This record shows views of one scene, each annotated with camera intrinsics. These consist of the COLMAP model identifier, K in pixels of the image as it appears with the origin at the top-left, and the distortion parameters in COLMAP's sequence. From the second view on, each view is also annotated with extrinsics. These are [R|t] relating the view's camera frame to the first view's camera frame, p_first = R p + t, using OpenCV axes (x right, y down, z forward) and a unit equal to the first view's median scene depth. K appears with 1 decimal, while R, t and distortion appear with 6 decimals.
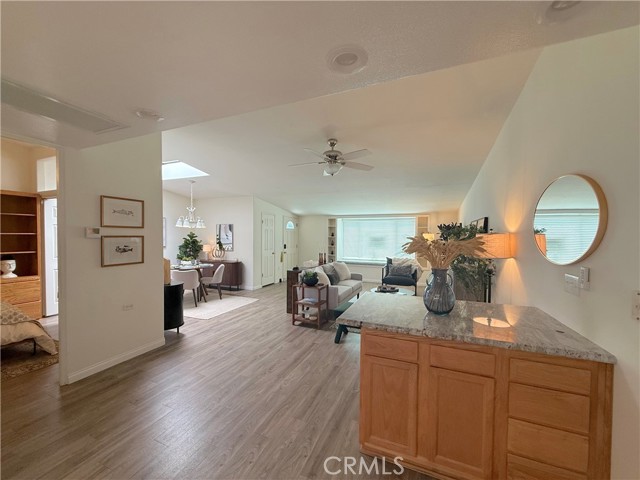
lens RADIAL K [[254.4, 0, 318.1], [0, 254.4, 241.6], [0, 0, 1]] dist [-0.000615, -0.000107]
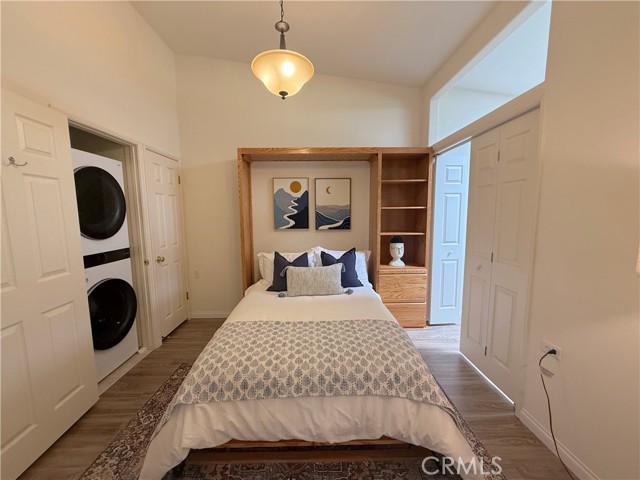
lens RADIAL K [[254.4, 0, 318.1], [0, 254.4, 241.6], [0, 0, 1]] dist [-0.000615, -0.000107]
pose [[0.409940, 0.088533, -0.907805, -0.575967], [-0.008312, 0.995599, 0.093342, -0.000786], [0.912074, -0.030719, 0.408872, 0.434074]]
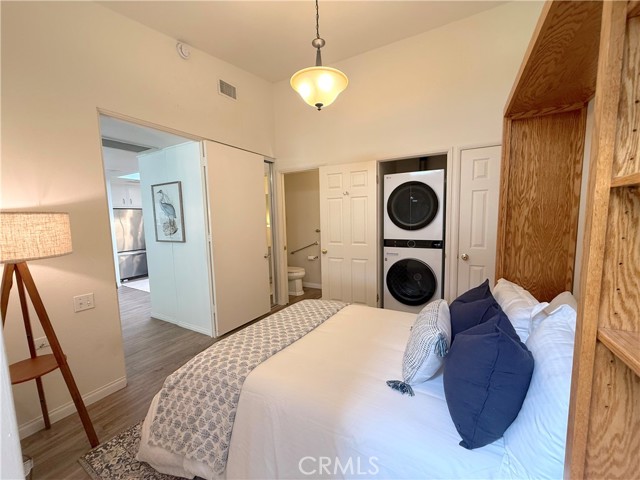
lens RADIAL K [[254.4, 0, 318.1], [0, 254.4, 241.6], [0, 0, 1]] dist [-0.000615, -0.000107]
pose [[-0.993833, 0.003907, 0.110822, -1.027393], [0.017611, 0.992257, 0.122948, -0.018497], [-0.109484, 0.124141, -0.986206, 1.010949]]
